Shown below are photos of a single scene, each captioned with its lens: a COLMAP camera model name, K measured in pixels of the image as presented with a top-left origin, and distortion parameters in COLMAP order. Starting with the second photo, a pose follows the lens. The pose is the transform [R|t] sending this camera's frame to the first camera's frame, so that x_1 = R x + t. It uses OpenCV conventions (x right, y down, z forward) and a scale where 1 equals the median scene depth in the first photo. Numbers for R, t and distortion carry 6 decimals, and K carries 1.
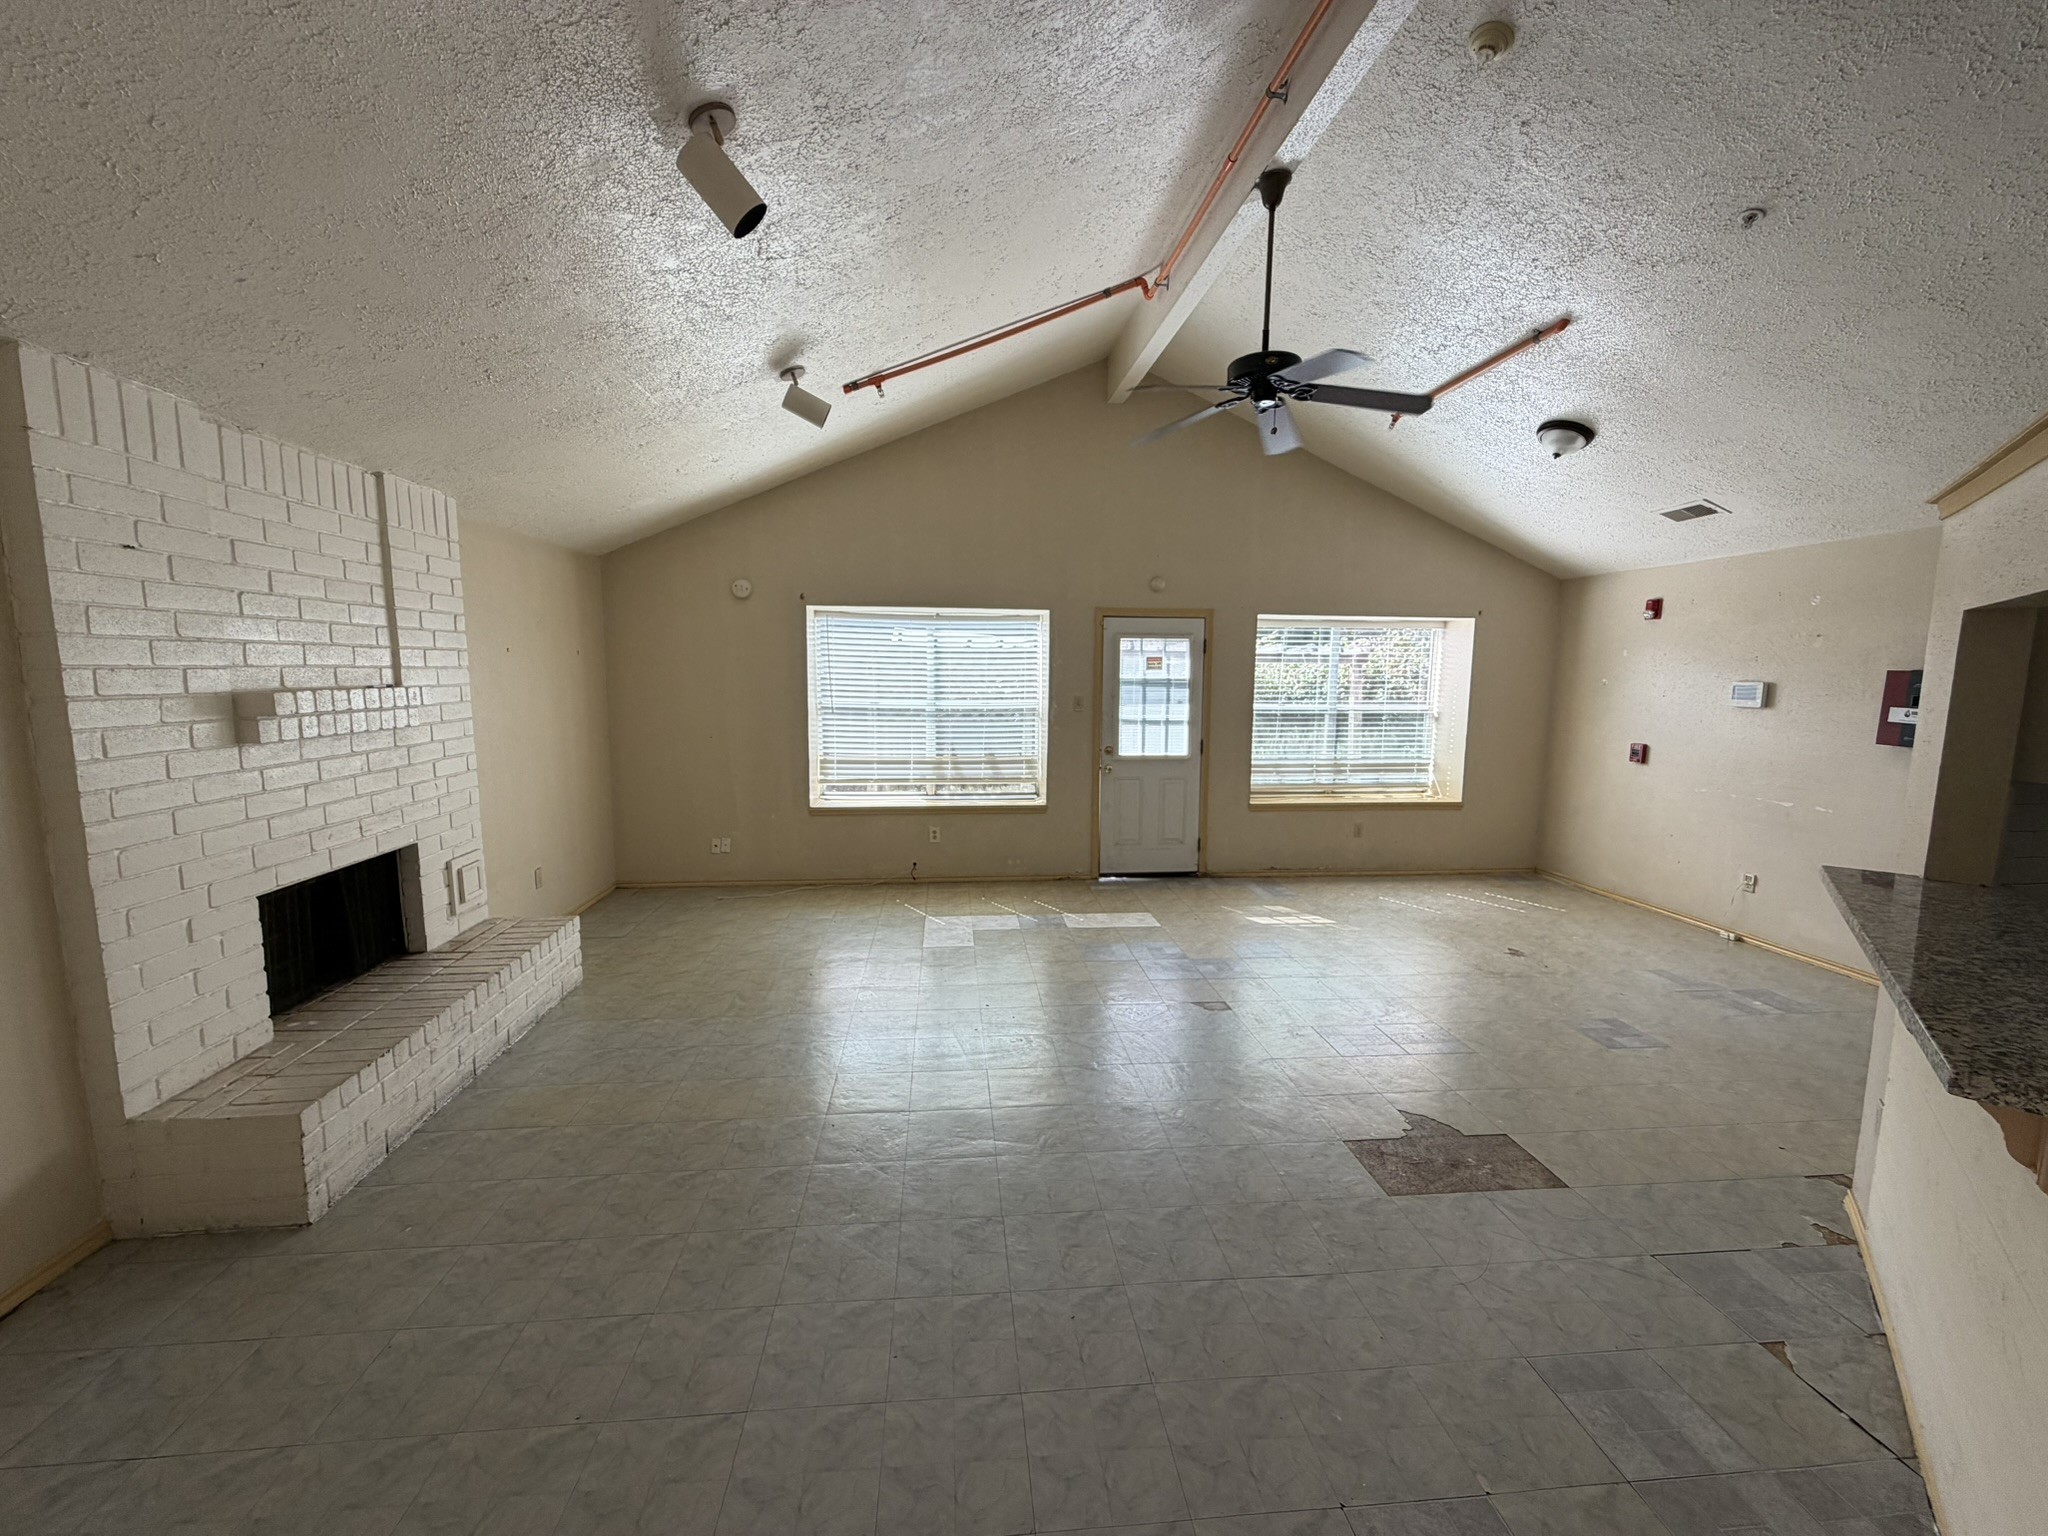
lens RADIAL K [[823.1, 0, 1017.3], [0, 823.1, 773.8], [0, 0, 1]] dist [-0.000430, -0.000021]
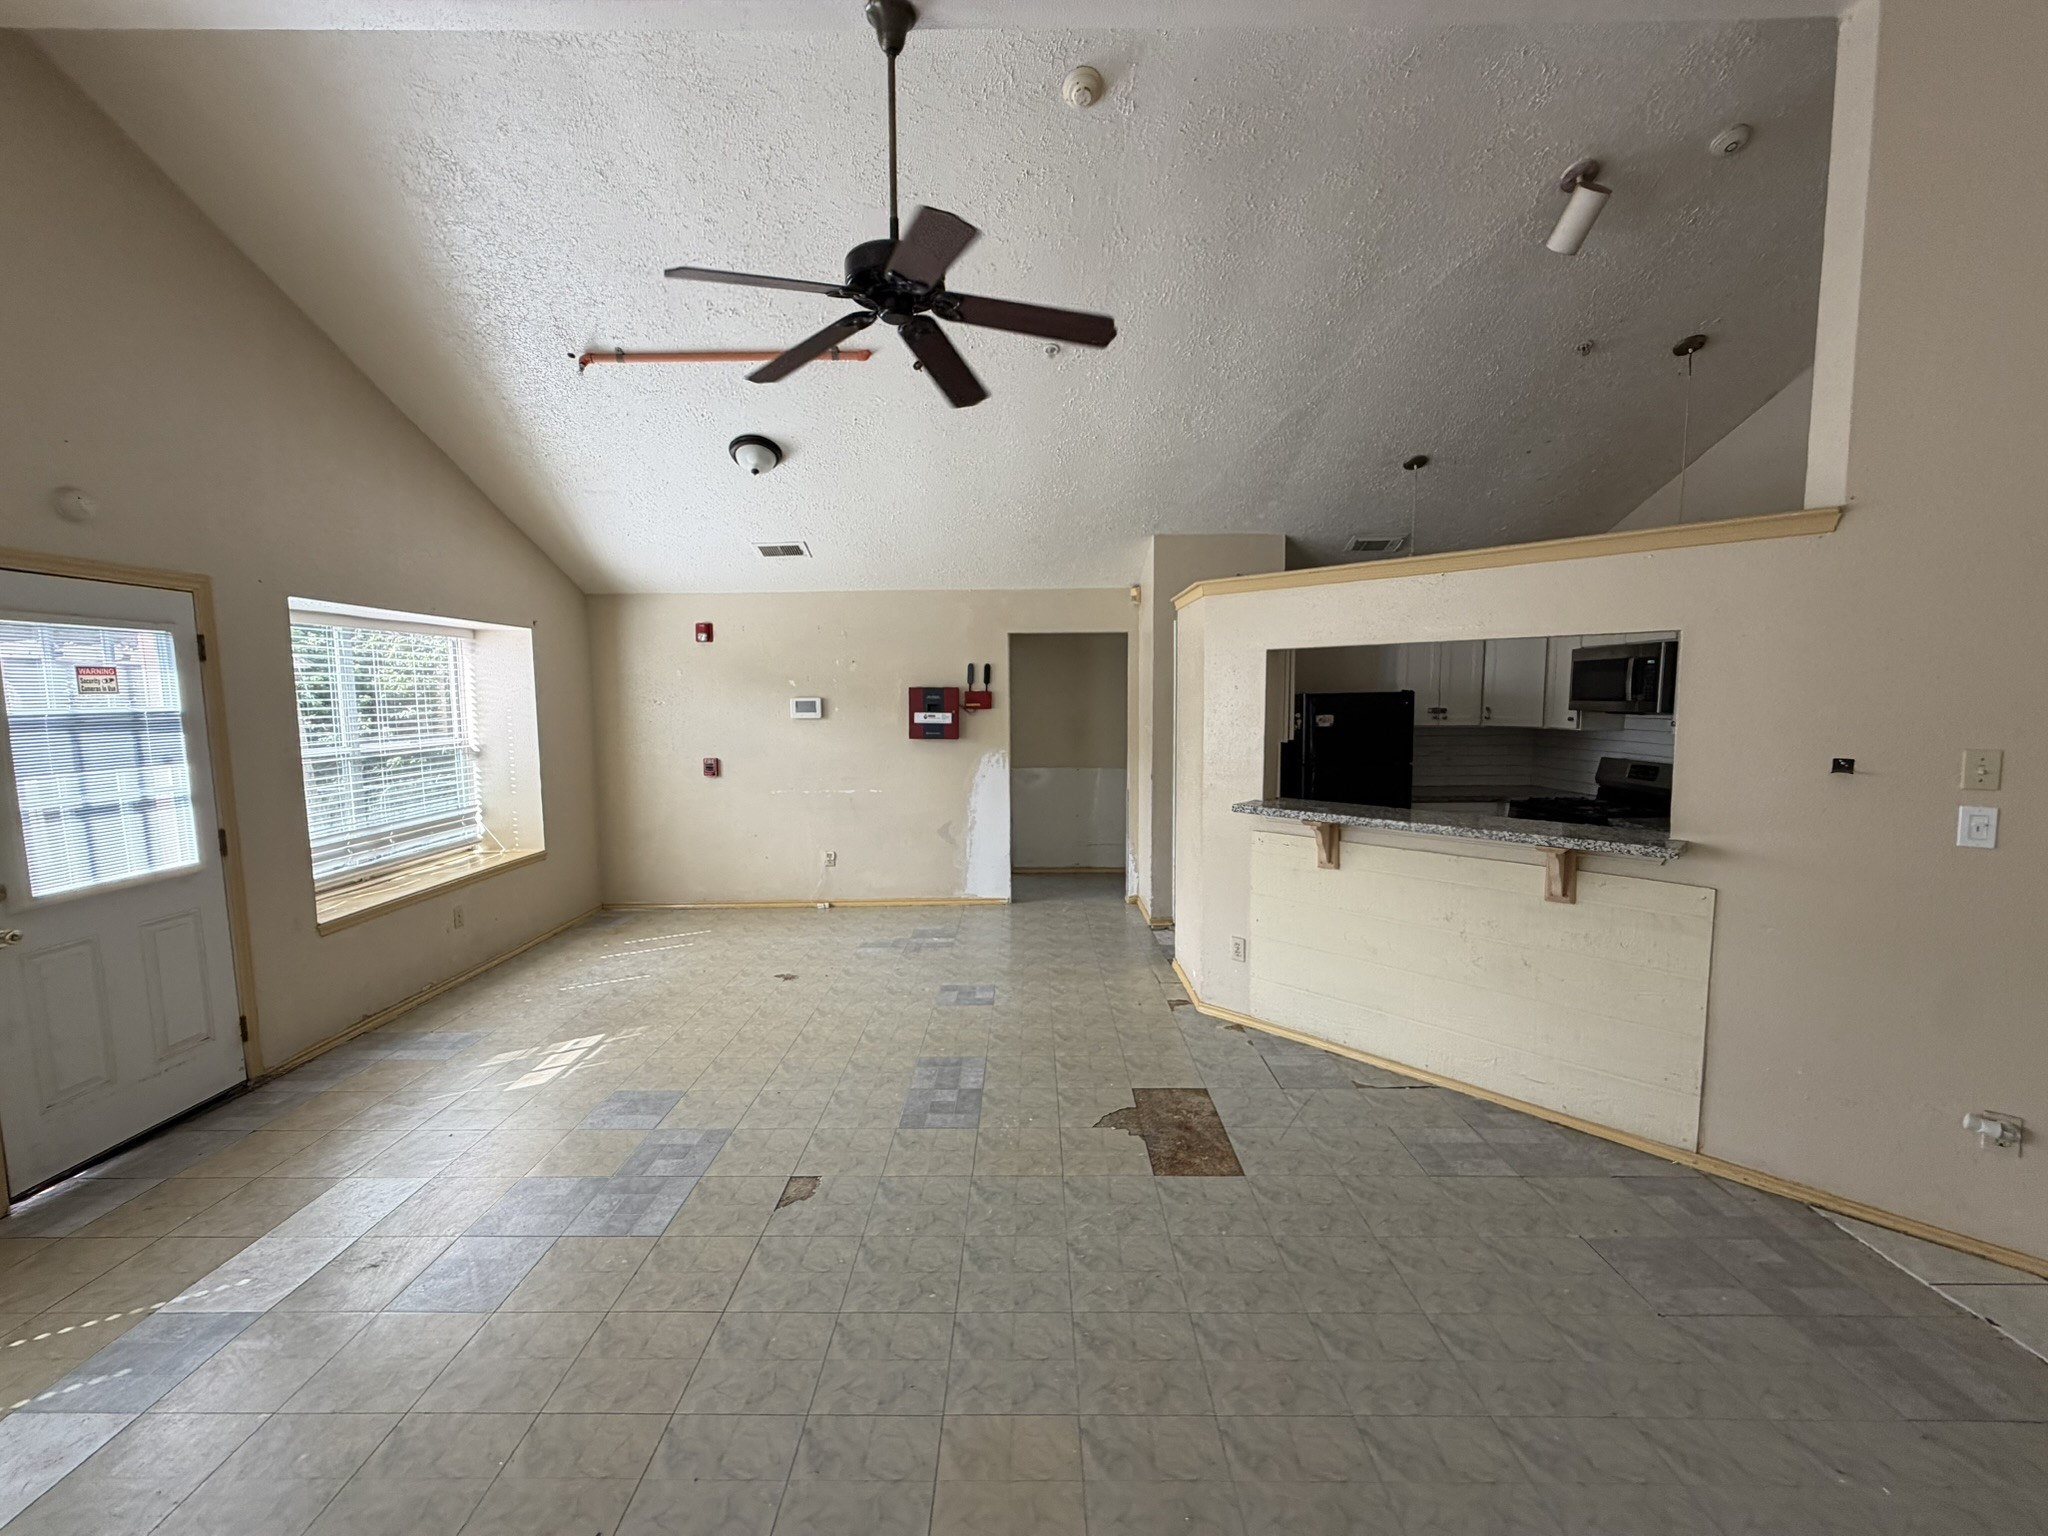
lens RADIAL K [[818.6, 0, 1024.0], [0, 818.6, 768.0], [0, 0, 1]] dist [-0.000361, -0.000083]
pose [[0.097640, -0.099556, 0.990230, -0.235251], [0.135676, 0.987026, 0.085856, -0.056010], [-0.985930, 0.125967, 0.109880, 0.454514]]
